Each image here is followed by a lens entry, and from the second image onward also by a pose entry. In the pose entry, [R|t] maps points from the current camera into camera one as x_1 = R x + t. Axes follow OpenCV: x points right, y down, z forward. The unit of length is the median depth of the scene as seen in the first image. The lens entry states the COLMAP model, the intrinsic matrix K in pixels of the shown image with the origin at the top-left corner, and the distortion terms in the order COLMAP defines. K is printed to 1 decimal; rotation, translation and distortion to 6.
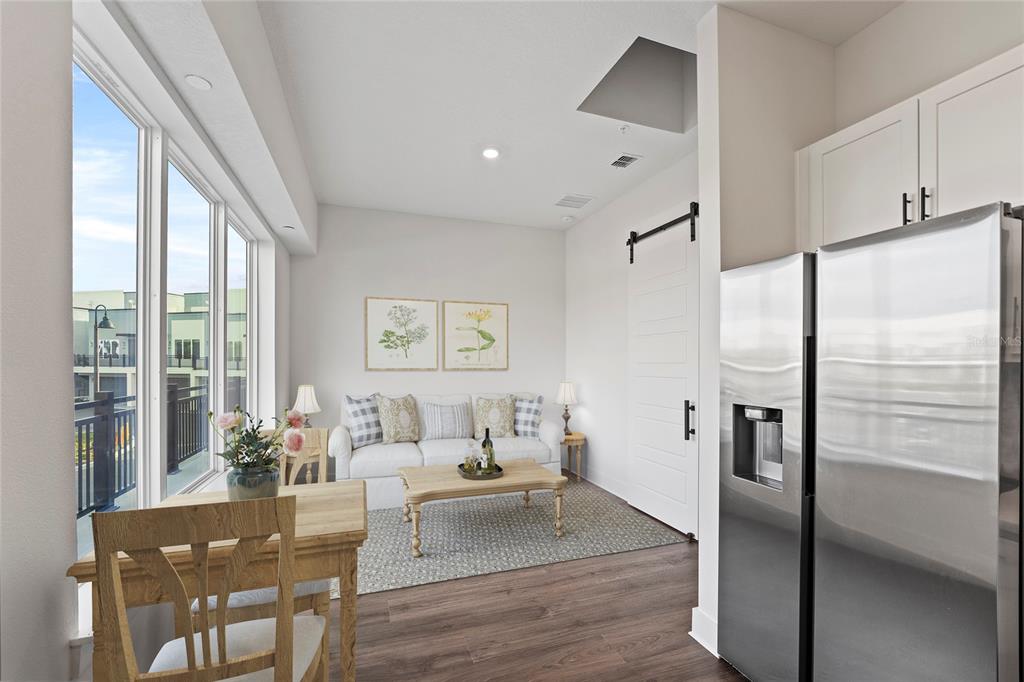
lens RADIAL K [[427.9, 0, 513.8], [0, 427.9, 362.0], [0, 0, 1]] dist [-0.011328, -0.000028]
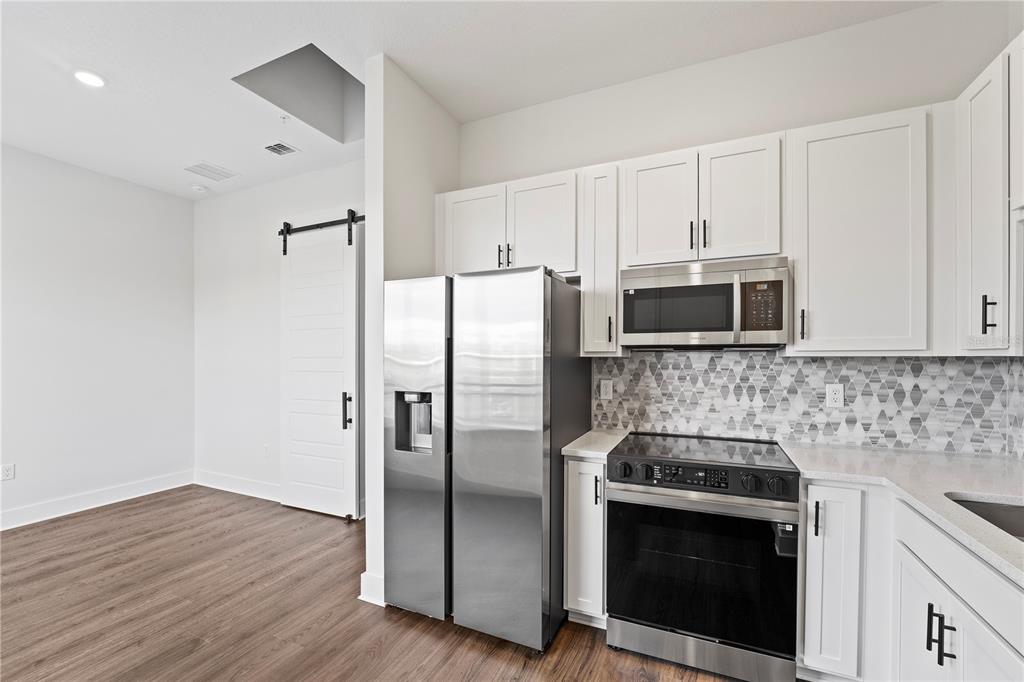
lens RADIAL K [[427.9, 0, 513.8], [0, 427.9, 362.0], [0, 0, 1]] dist [-0.011328, -0.000028]
pose [[0.688405, -0.012313, 0.725222, -0.115057], [0.003281, 0.999899, 0.013862, -0.000251], [-0.725319, -0.007163, 0.688376, -0.070119]]
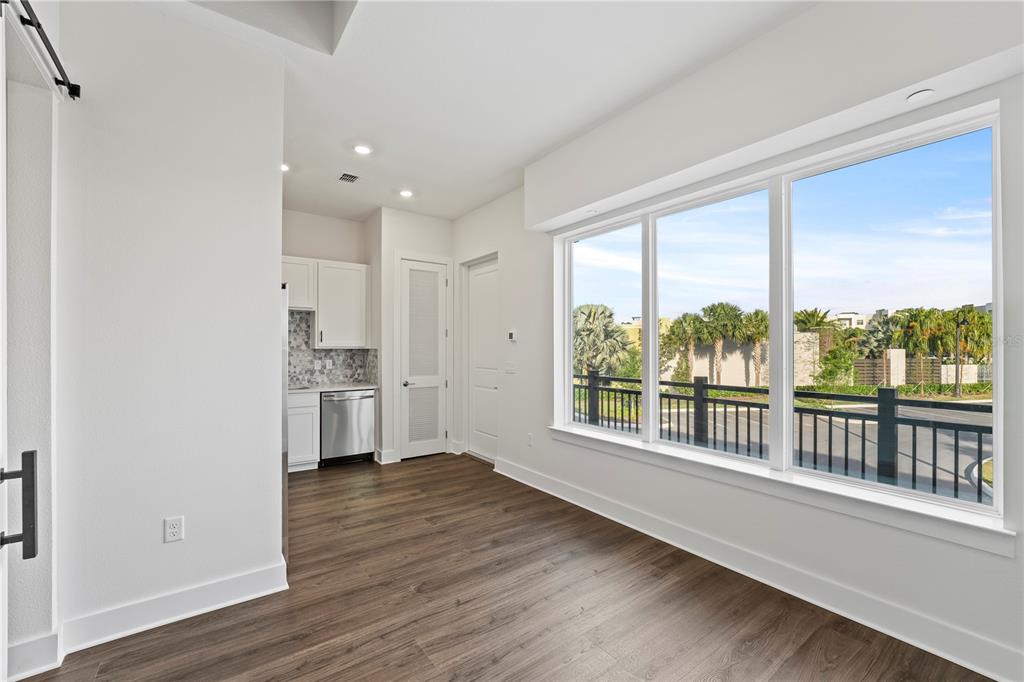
lens RADIAL K [[423.6, 0, 512.0], [0, 423.6, 341.0], [0, 0, 1]] dist [-0.001497, -0.000042]
pose [[-0.958189, -0.008602, -0.286007, 0.168093], [-0.003096, 0.999801, -0.019698, 0.000369], [0.286119, -0.017989, -0.958025, 2.263473]]
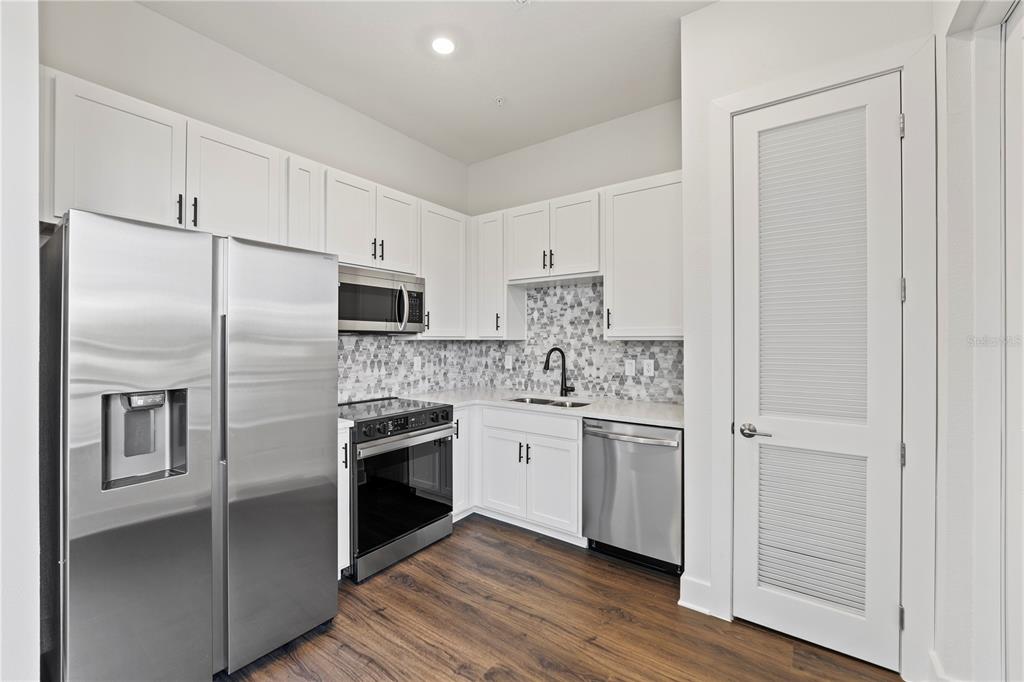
lens RADIAL K [[423.6, 0, 512.0], [0, 423.6, 341.0], [0, 0, 1]] dist [-0.001497, -0.000042]
pose [[-0.571844, -0.007906, 0.820325, -0.428754], [-0.005024, 0.999969, 0.006135, -0.004133], [-0.820347, -0.000613, -0.571865, 0.707704]]
